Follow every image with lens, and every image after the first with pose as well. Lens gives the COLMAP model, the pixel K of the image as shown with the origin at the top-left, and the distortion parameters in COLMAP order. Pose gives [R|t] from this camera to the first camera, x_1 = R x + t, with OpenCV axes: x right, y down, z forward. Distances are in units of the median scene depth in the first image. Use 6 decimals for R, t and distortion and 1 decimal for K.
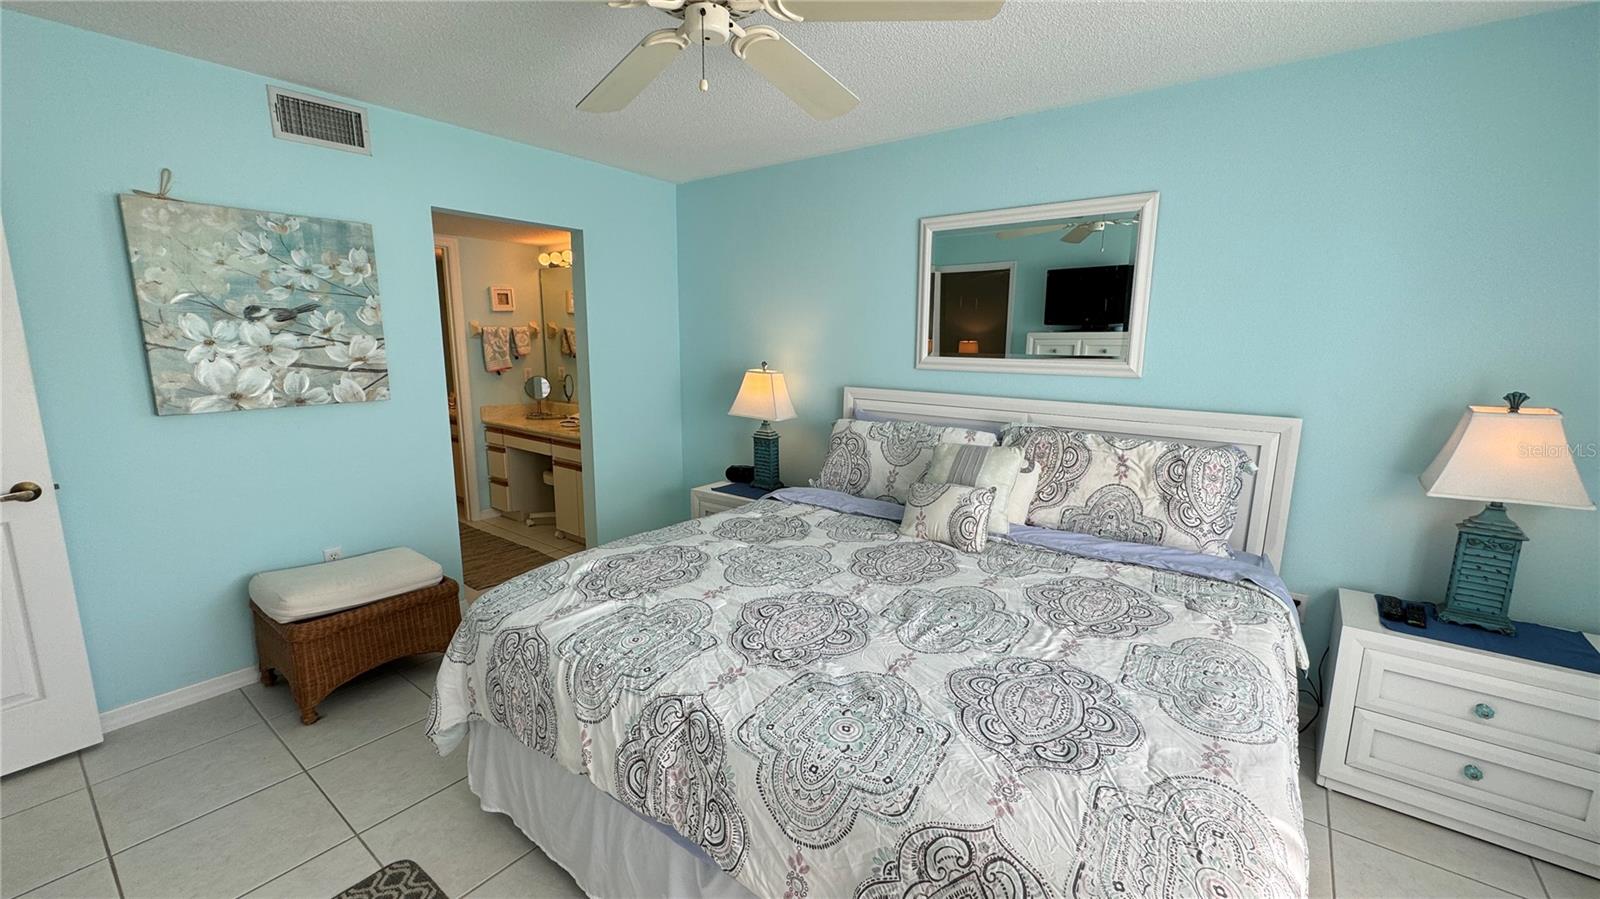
lens RADIAL K [[639.4, 0, 798.1], [0, 639.4, 450.2], [0, 0, 1]] dist [-0.002859, 0.001145]
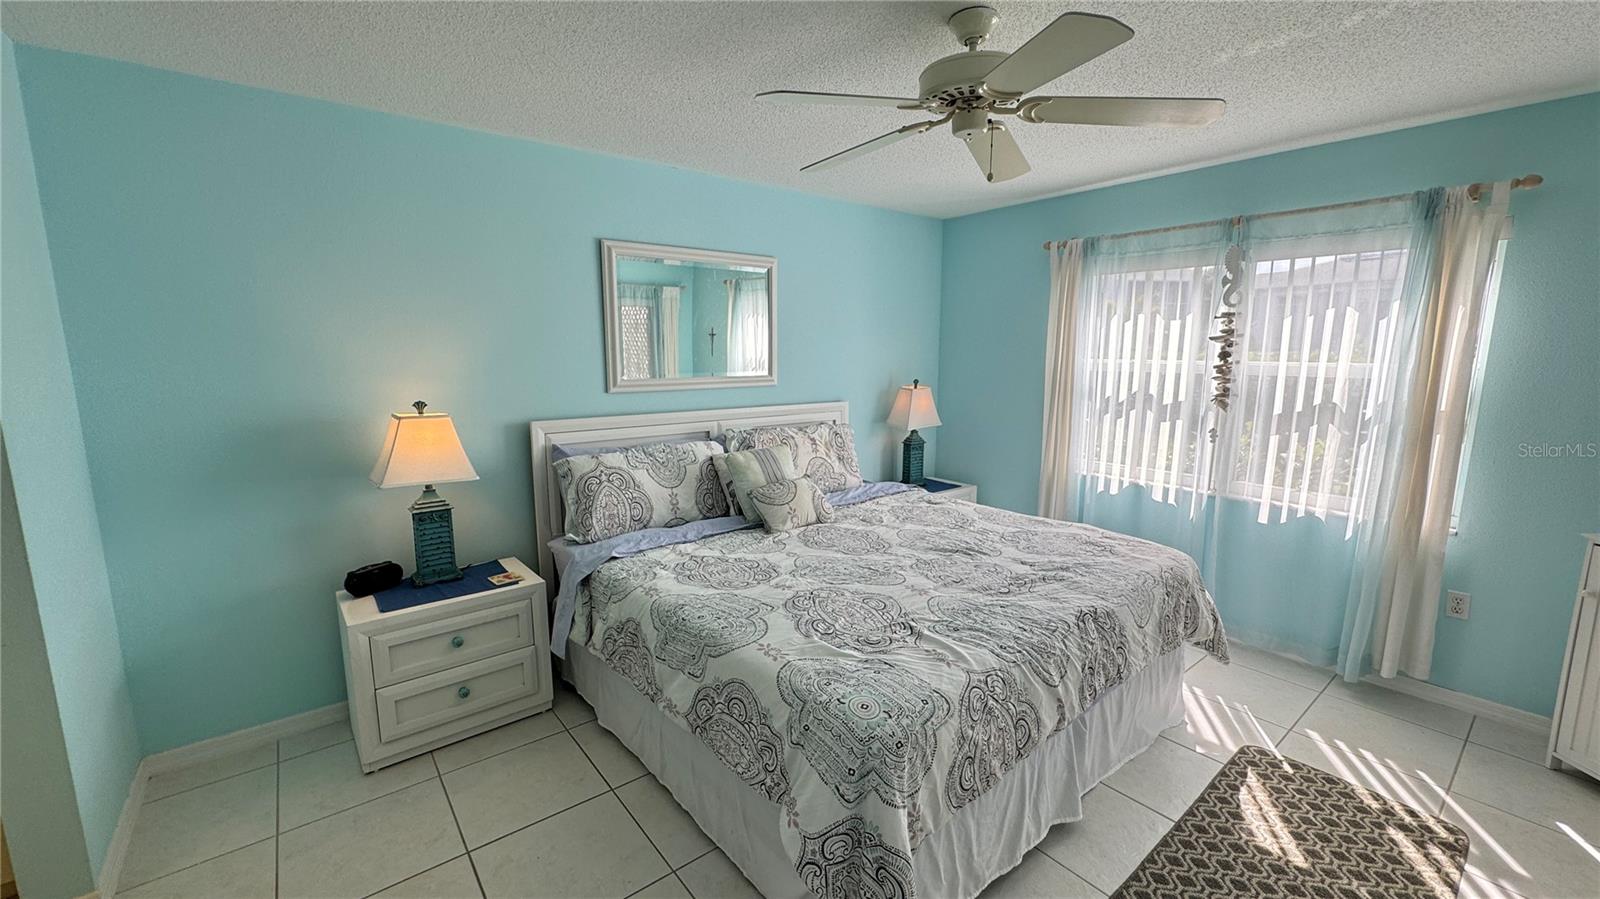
lens RADIAL K [[639.4, 0, 799.2], [0, 639.4, 450.7], [0, 0, 1]] dist [-0.002859, 0.001145]
pose [[0.237740, -0.160569, 0.957965, -0.903471], [0.172290, 0.977574, 0.121098, -0.144089], [-0.955927, 0.136258, 0.260073, 0.638765]]
